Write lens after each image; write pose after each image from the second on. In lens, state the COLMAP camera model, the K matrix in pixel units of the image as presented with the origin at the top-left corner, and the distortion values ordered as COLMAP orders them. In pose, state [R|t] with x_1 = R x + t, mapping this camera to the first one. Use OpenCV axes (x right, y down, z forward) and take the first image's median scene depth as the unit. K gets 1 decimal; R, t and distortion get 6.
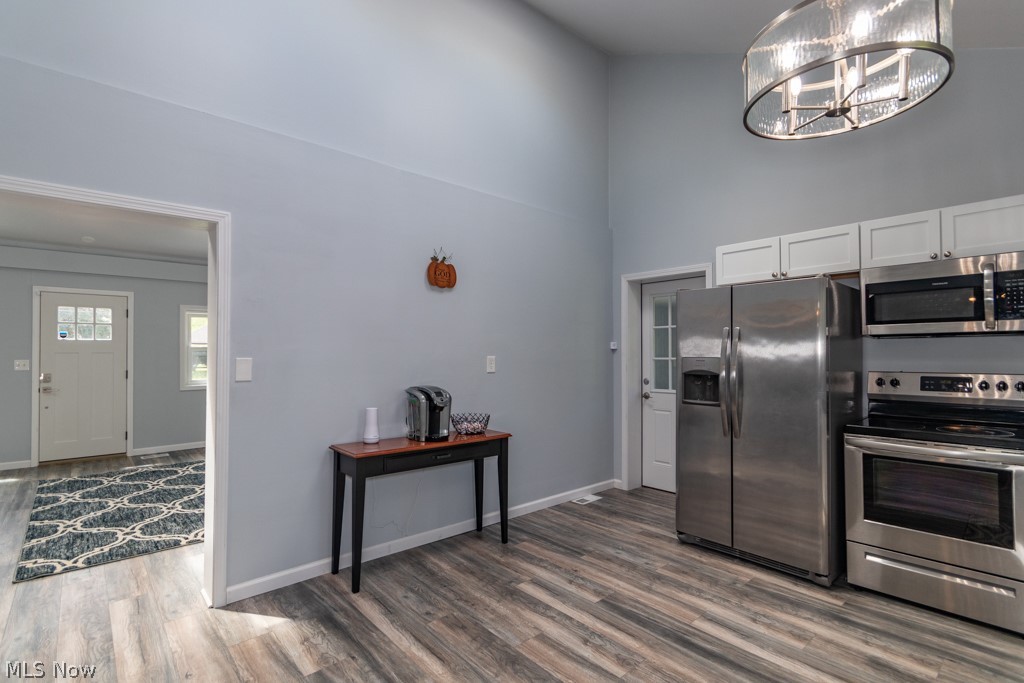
lens RADIAL K [[481.6, 0, 511.8], [0, 481.6, 347.9], [0, 0, 1]] dist [0.030465, -0.017316]
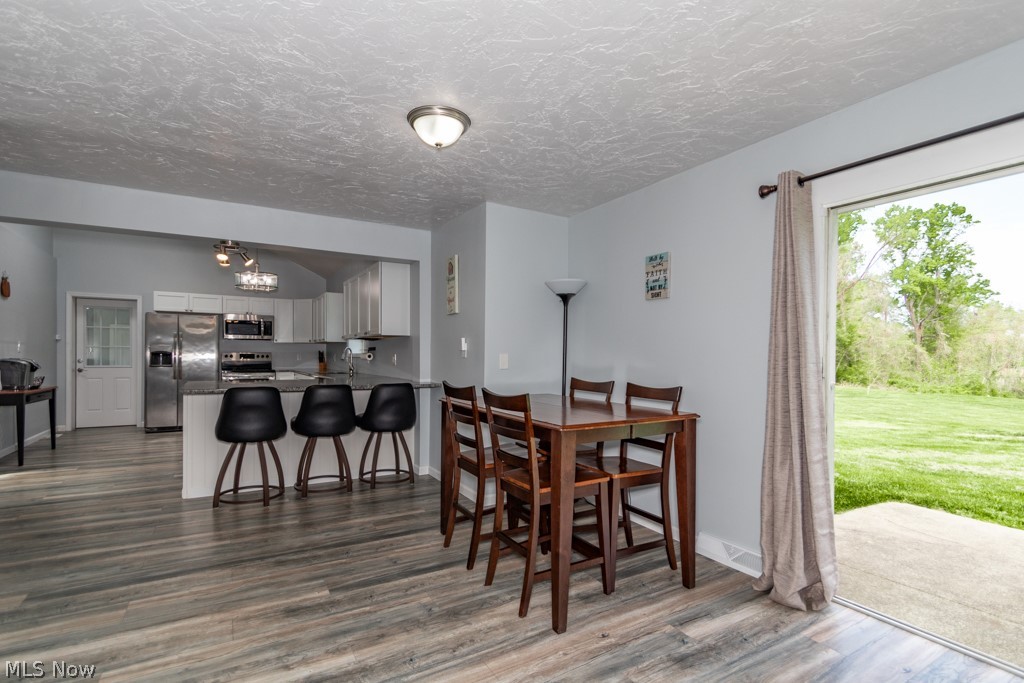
lens RADIAL K [[489.9, 0, 508.4], [0, 489.9, 358.3], [0, 0, 1]] dist [-0.000184, -0.000471]
pose [[0.195068, -0.000945, 0.980789, -1.457399], [-0.018988, 0.999808, 0.004740, 0.037141], [-0.980606, -0.019548, 0.195013, -0.959097]]
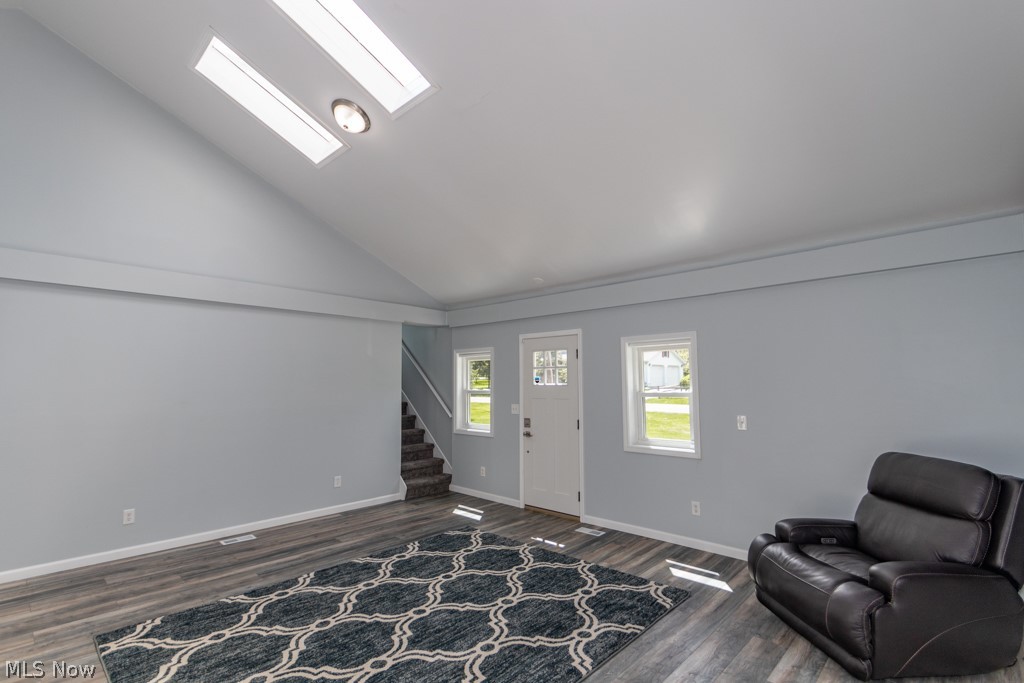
lens RADIAL K [[479.3, 0, 506.3], [0, 479.3, 342.6], [0, 0, 1]] dist [0.001112, -0.000928]
pose [[0.077674, -0.083593, -0.993468, 0.099448], [0.013513, 0.996475, -0.082790, -0.040945], [0.996887, -0.006994, 0.078530, 1.536027]]
